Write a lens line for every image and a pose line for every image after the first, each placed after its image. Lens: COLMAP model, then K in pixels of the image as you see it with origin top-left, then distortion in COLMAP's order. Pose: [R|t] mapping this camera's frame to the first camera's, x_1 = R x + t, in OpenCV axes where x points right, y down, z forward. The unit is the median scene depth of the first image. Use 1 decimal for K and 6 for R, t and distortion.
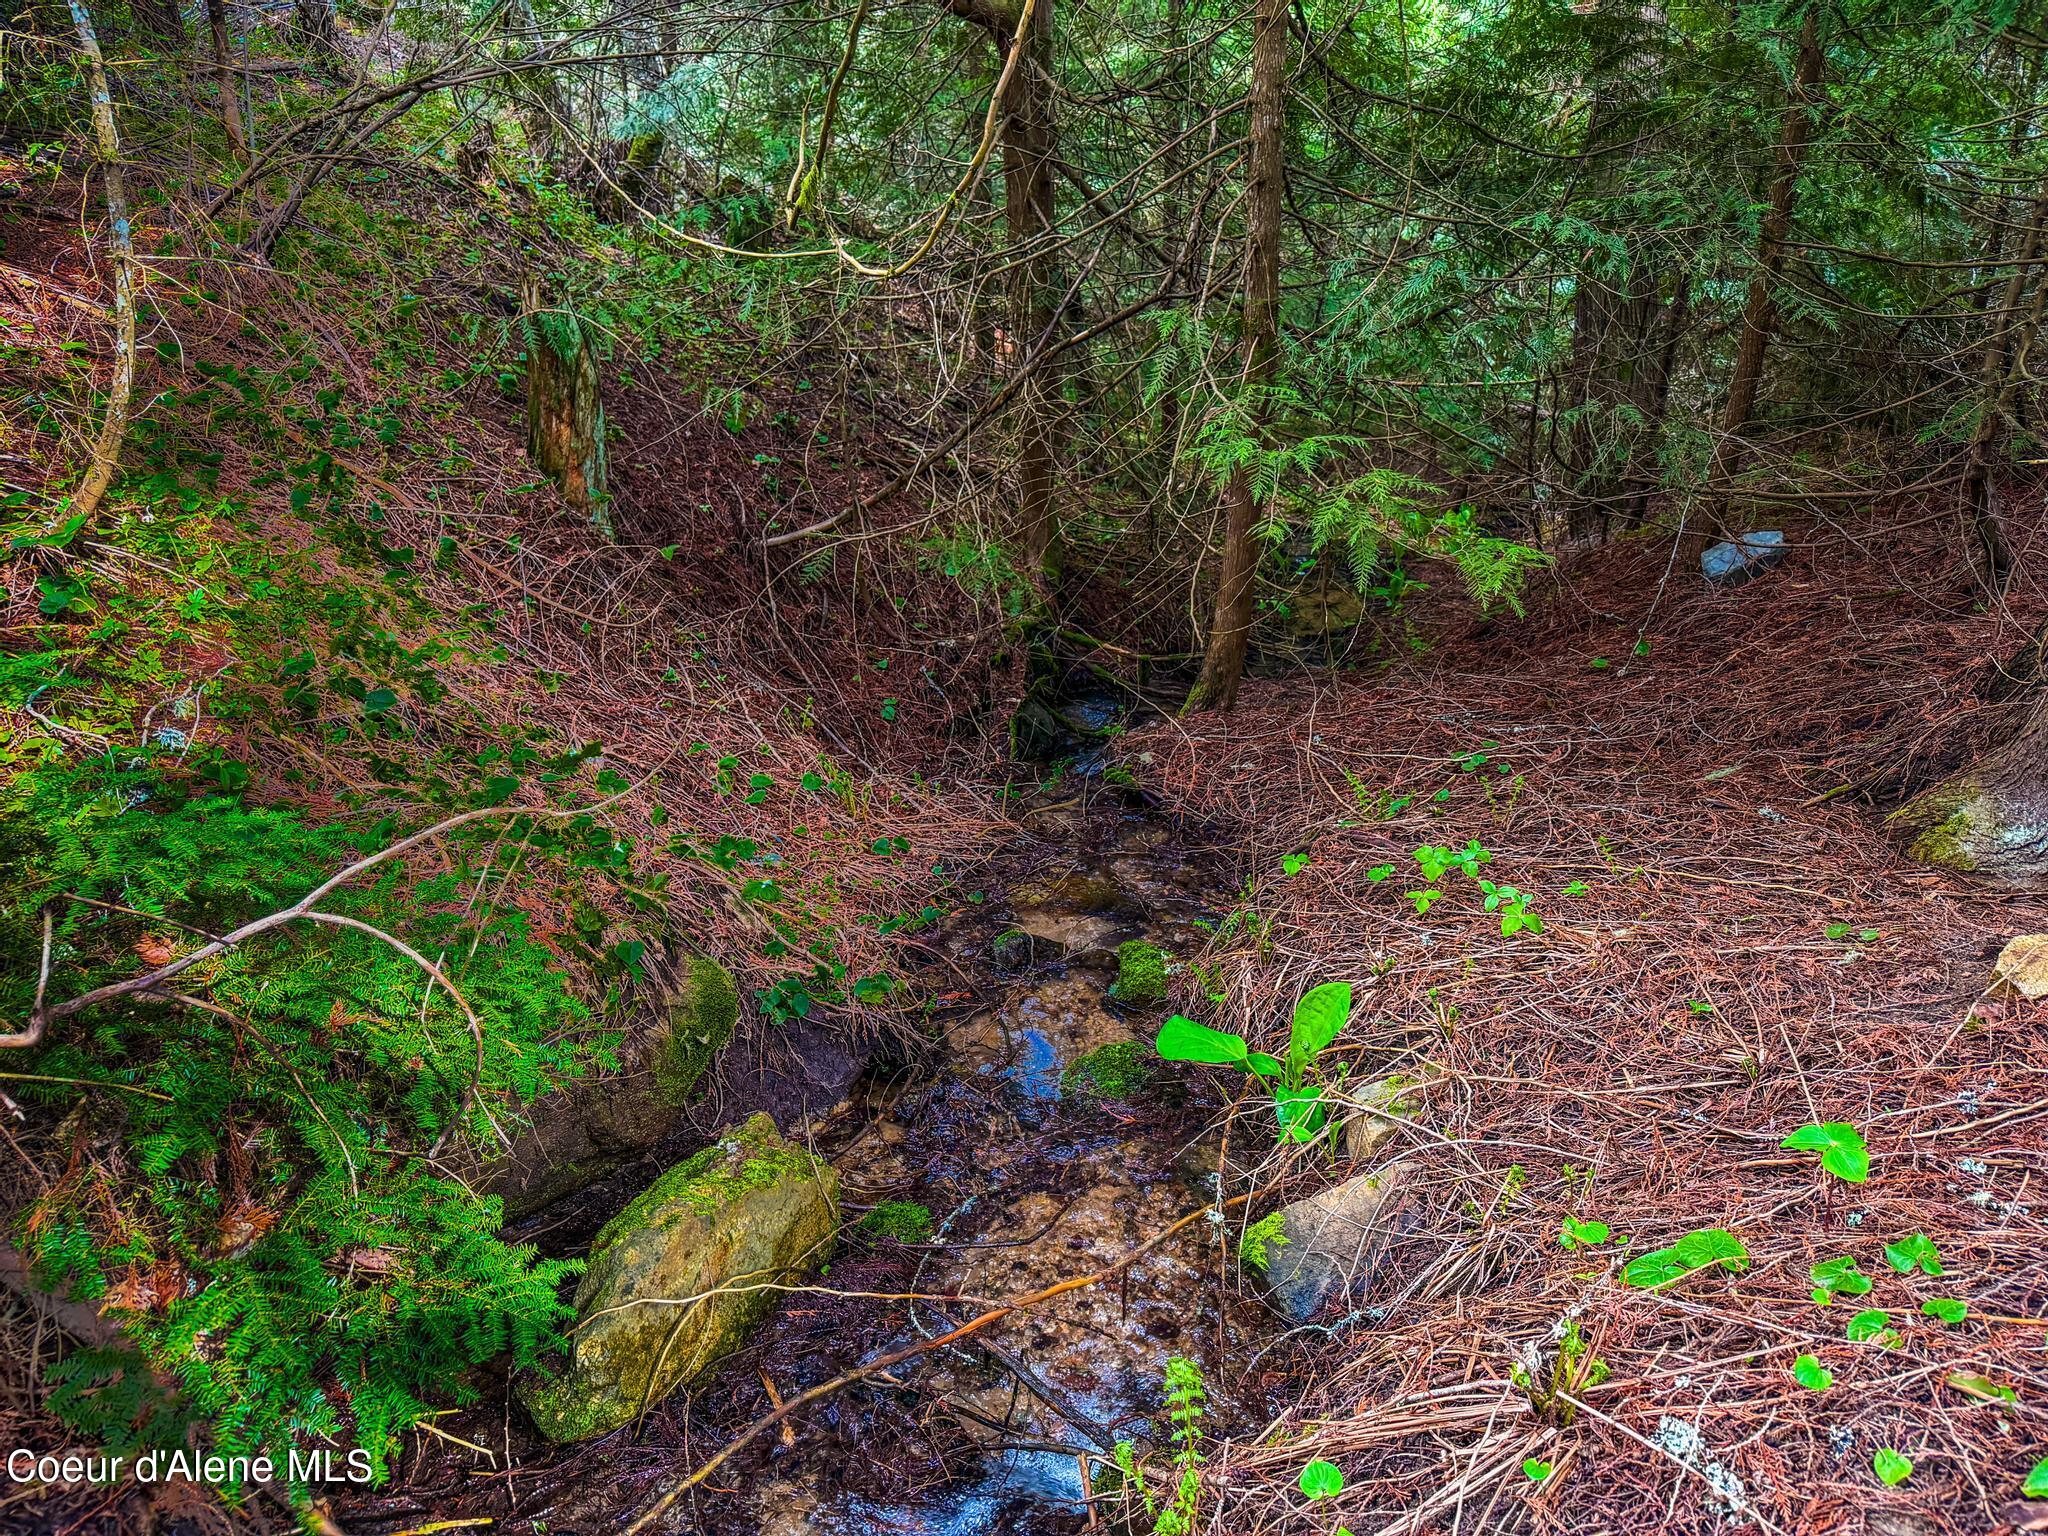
lens RADIAL K [[1410.6, 0, 1020.2], [0, 1410.6, 767.5], [0, 0, 1]] dist [0.033596, -0.033933]
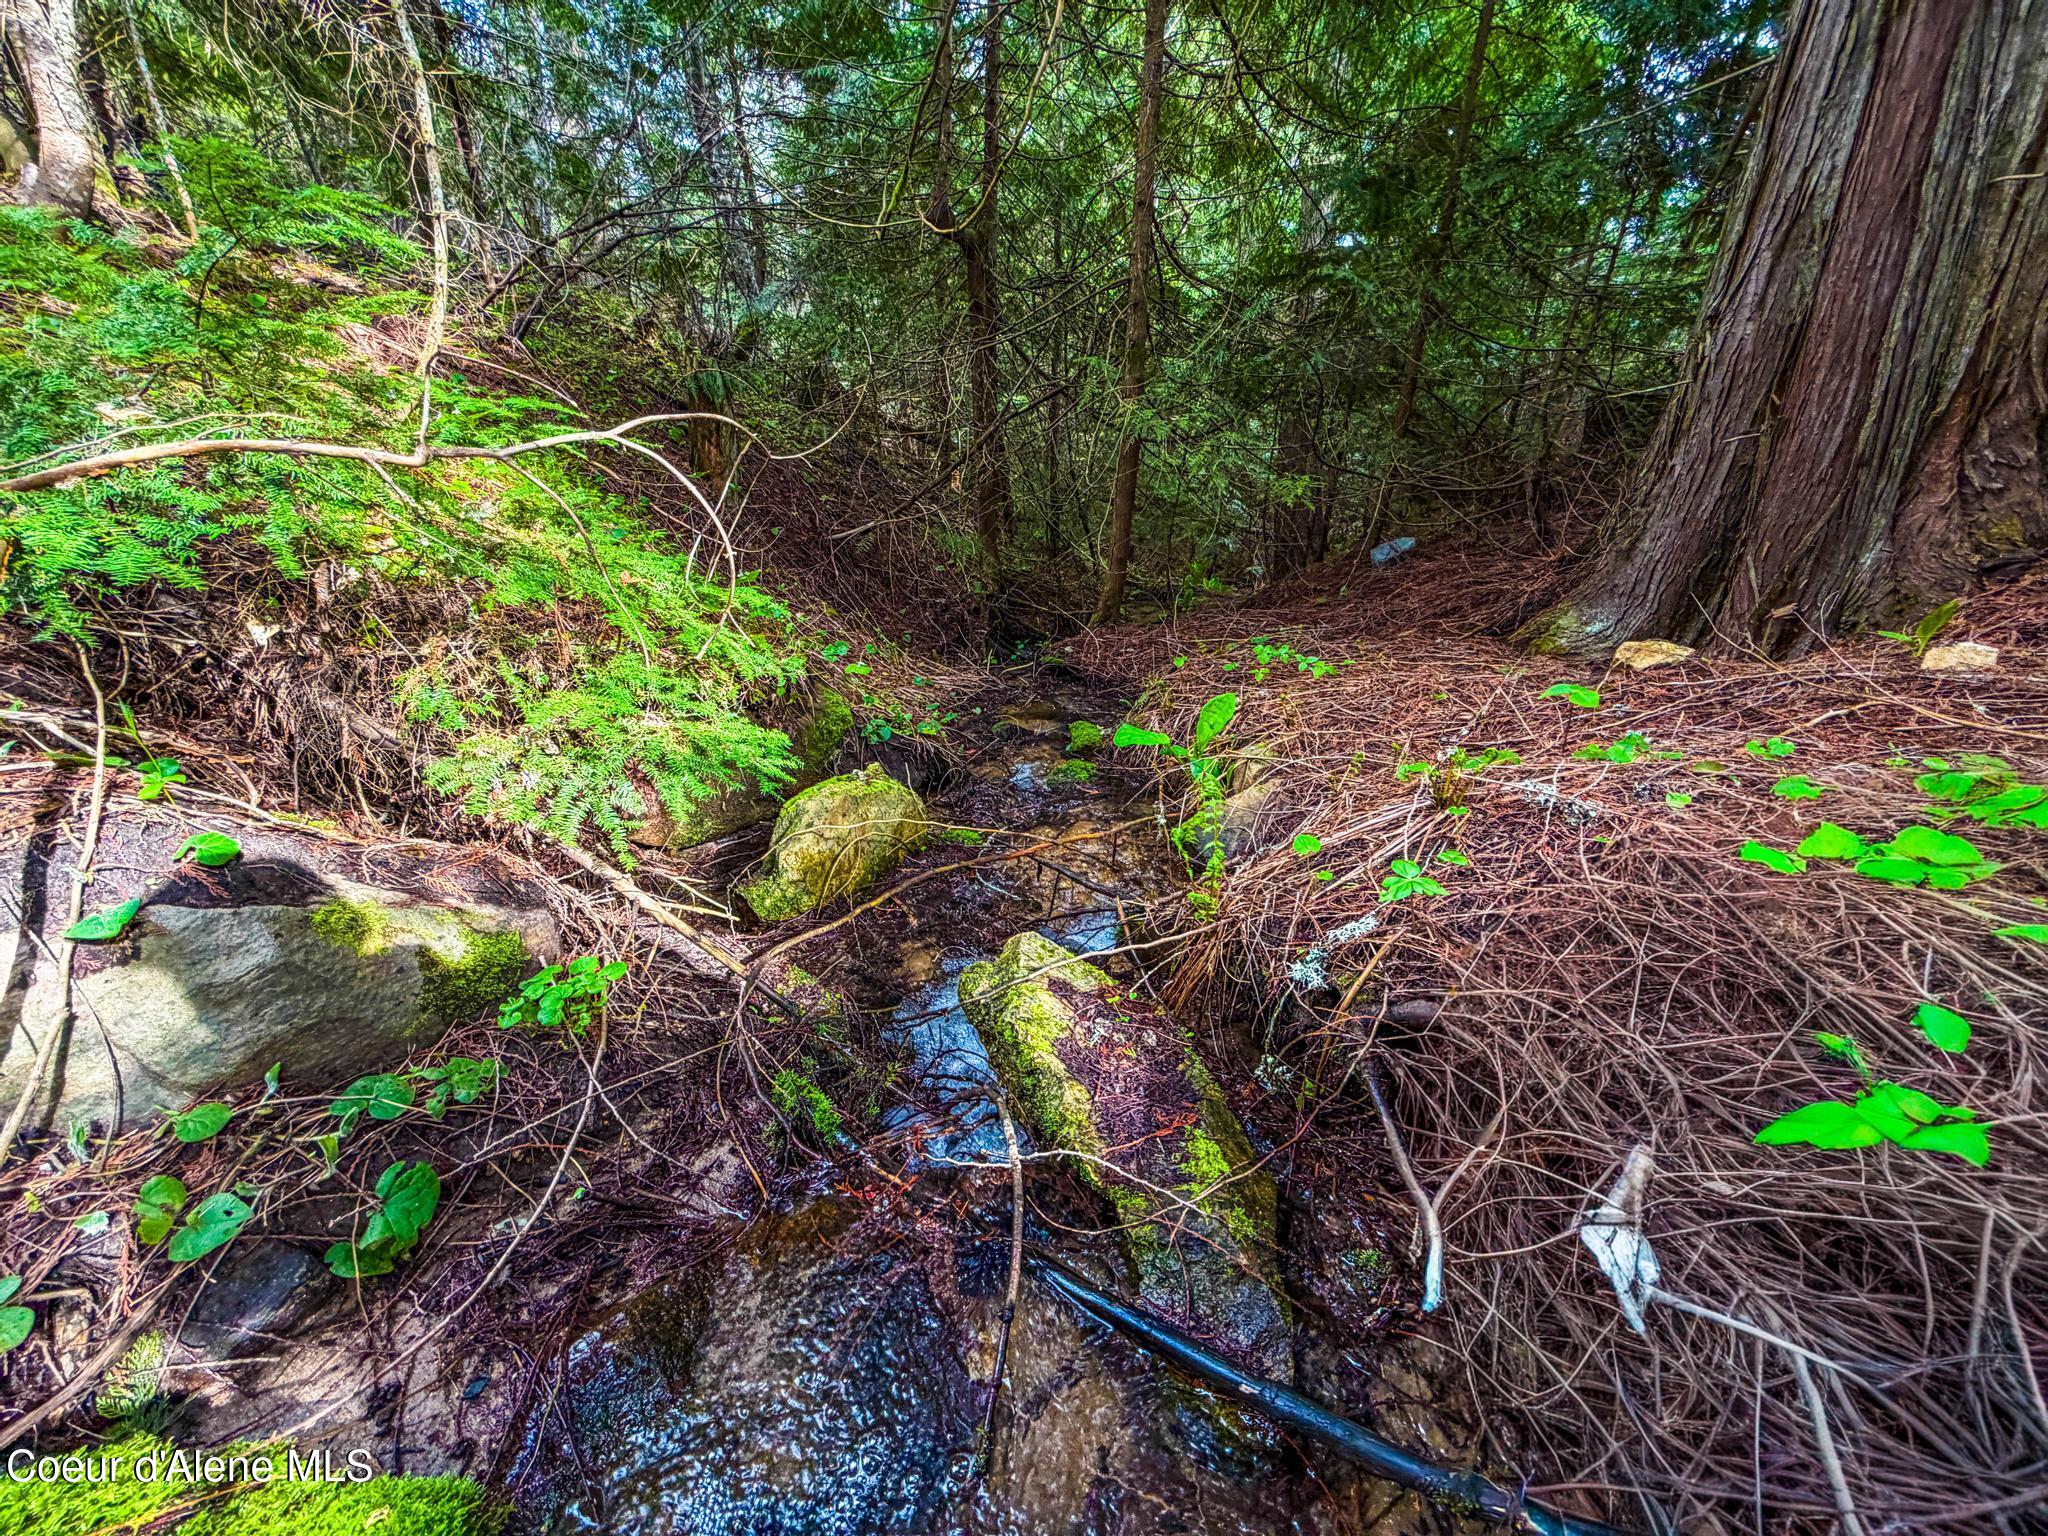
lens RADIAL K [[796.2, 0, 1020.8], [0, 796.2, 766.0], [0, 0, 1]] dist [0.001164, -0.000016]
pose [[0.996374, -0.008108, 0.084693, -0.081975], [0.006900, 0.999870, 0.014547, 0.197683], [-0.084800, -0.013910, 0.996301, 0.085225]]
